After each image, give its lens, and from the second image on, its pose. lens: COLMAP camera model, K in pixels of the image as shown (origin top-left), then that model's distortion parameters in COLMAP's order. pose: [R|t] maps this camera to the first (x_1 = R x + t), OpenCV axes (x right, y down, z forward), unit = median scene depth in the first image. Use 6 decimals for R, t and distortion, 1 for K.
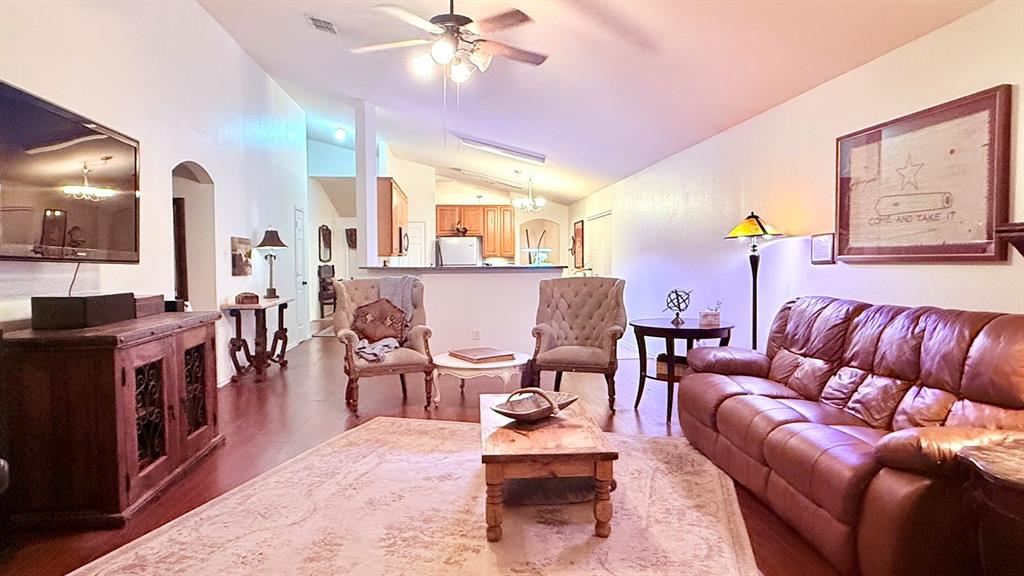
lens RADIAL K [[633.3, 0, 509.4], [0, 633.3, 290.7], [0, 0, 1]] dist [0.006019, 0.001280]
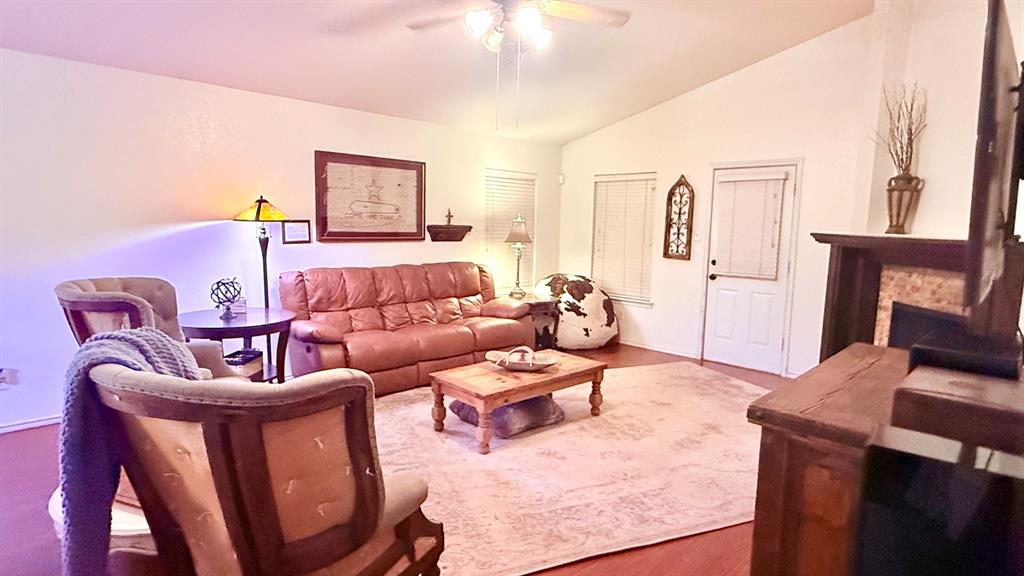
lens RADIAL K [[569.3, 0, 513.9], [0, 569.3, 288.0], [0, 0, 1]] dist [-0.003702, 0.000797]
pose [[-0.663073, -0.097552, 0.742171, -0.761892], [0.013963, 0.989688, 0.142561, -0.128098], [-0.748424, 0.104891, -0.654873, 1.656509]]
